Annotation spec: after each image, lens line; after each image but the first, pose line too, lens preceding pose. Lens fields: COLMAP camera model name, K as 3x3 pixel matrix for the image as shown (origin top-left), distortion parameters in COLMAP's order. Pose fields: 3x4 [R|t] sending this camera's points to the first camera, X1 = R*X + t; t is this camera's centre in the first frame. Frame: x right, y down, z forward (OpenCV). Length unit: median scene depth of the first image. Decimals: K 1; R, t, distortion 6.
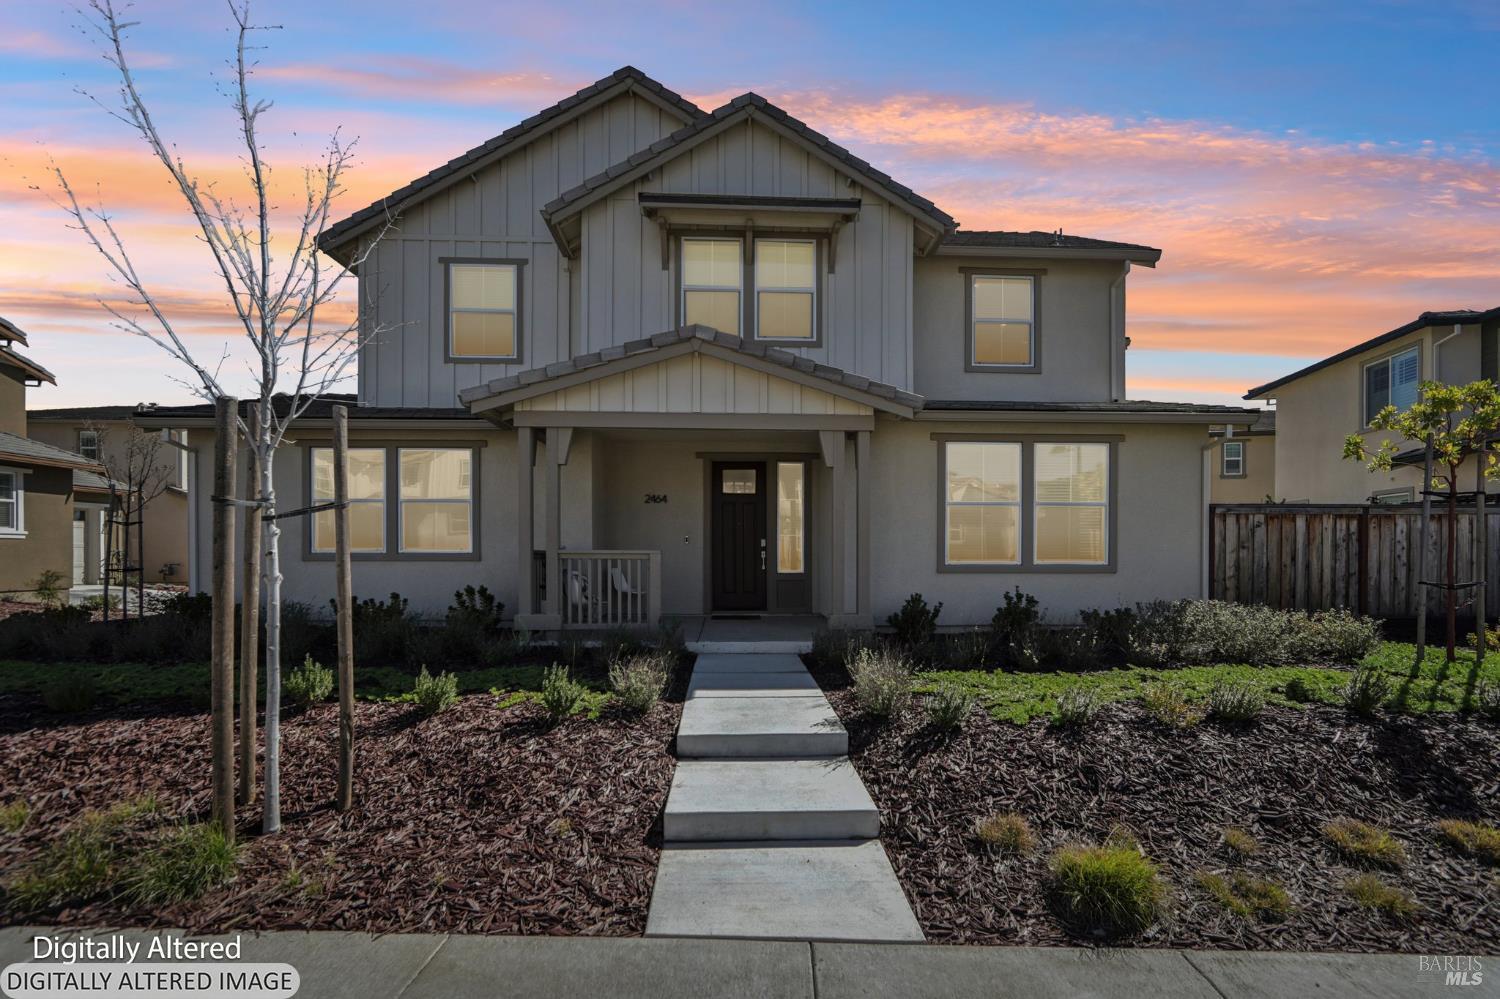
lens RADIAL K [[608.2, 0, 753.0], [0, 608.2, 556.8], [0, 0, 1]] dist [0.000213, 0.000096]
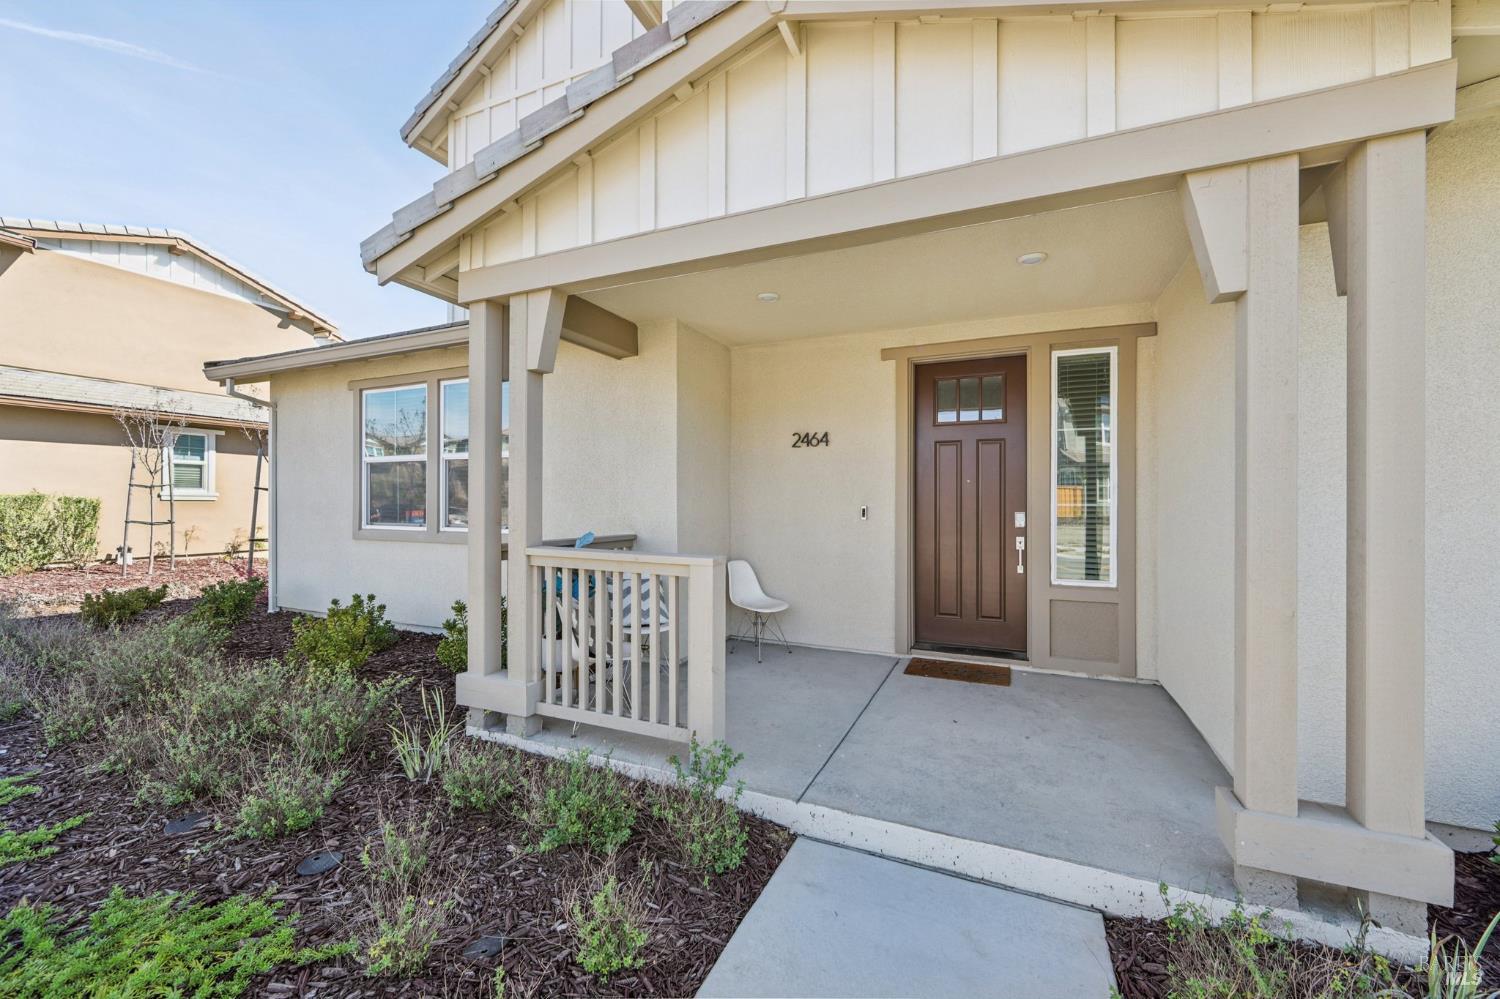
lens RADIAL K [[590.0, 0, 761.1], [0, 590.0, 504.1], [0, 0, 1]] dist [-0.000190, 0.000007]
pose [[0.901726, 0.003580, -0.432292, 0.041549], [-0.004657, 0.999988, -0.001434, -0.041079], [0.432282, 0.003306, 0.901732, 0.582555]]
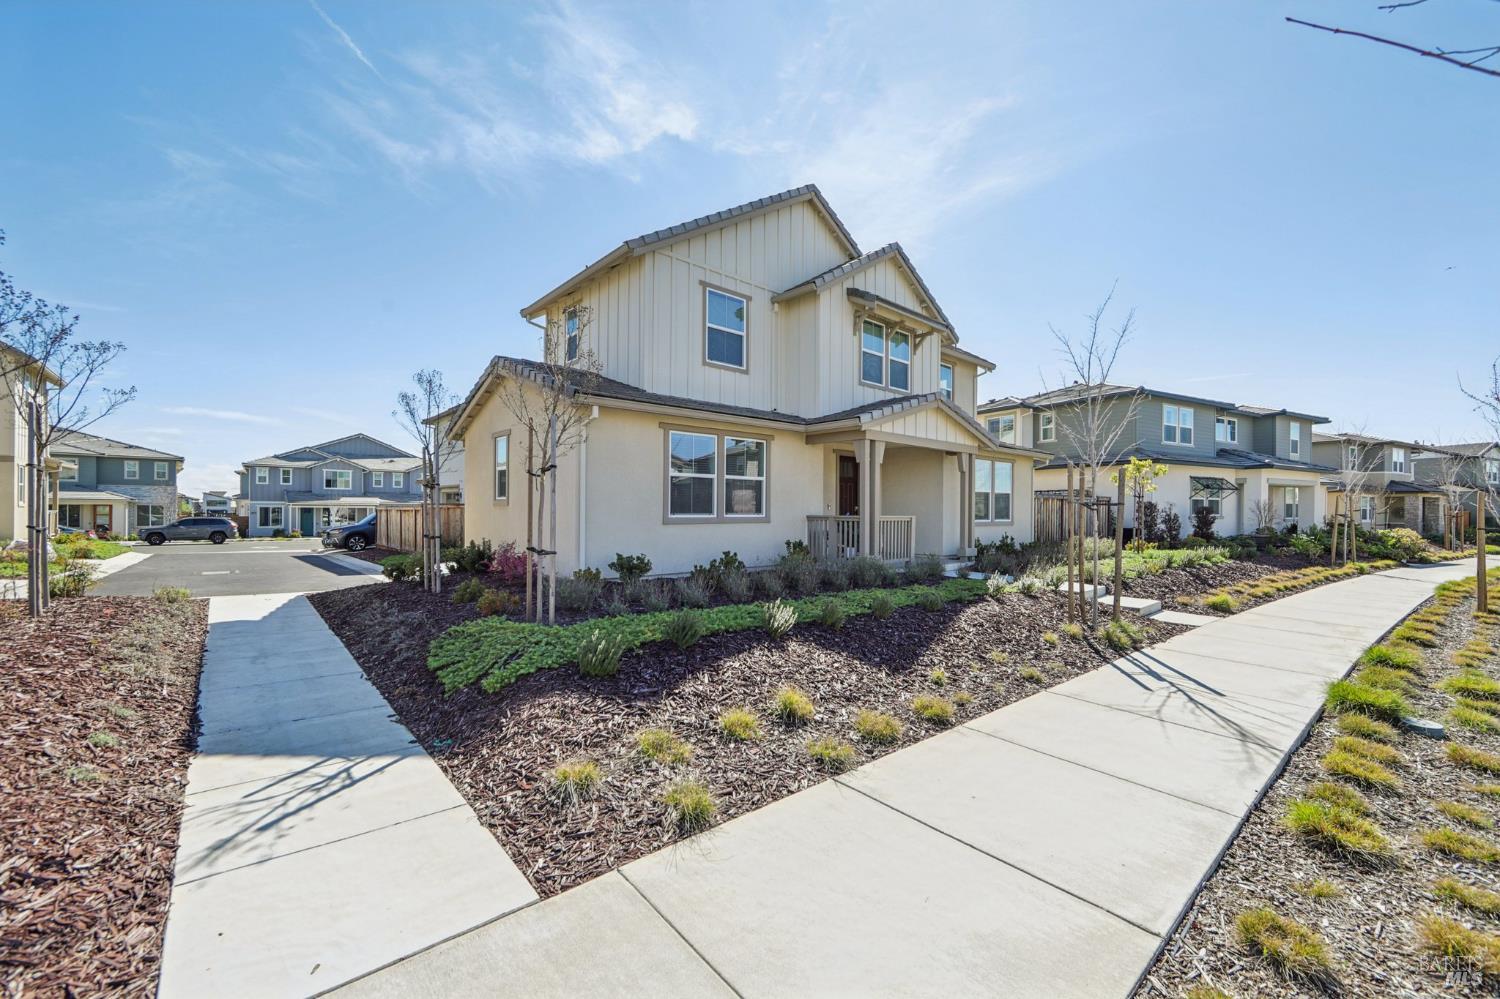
lens RADIAL K [[590.0, 0, 761.1], [0, 590.0, 504.1], [0, 0, 1]] dist [-0.000190, 0.000007]
pose [[0.777015, 0.014215, 0.629321, -1.403859], [0.000357, 0.999735, -0.023022, -0.006028], [-0.629482, 0.018113, 0.776804, -0.013718]]
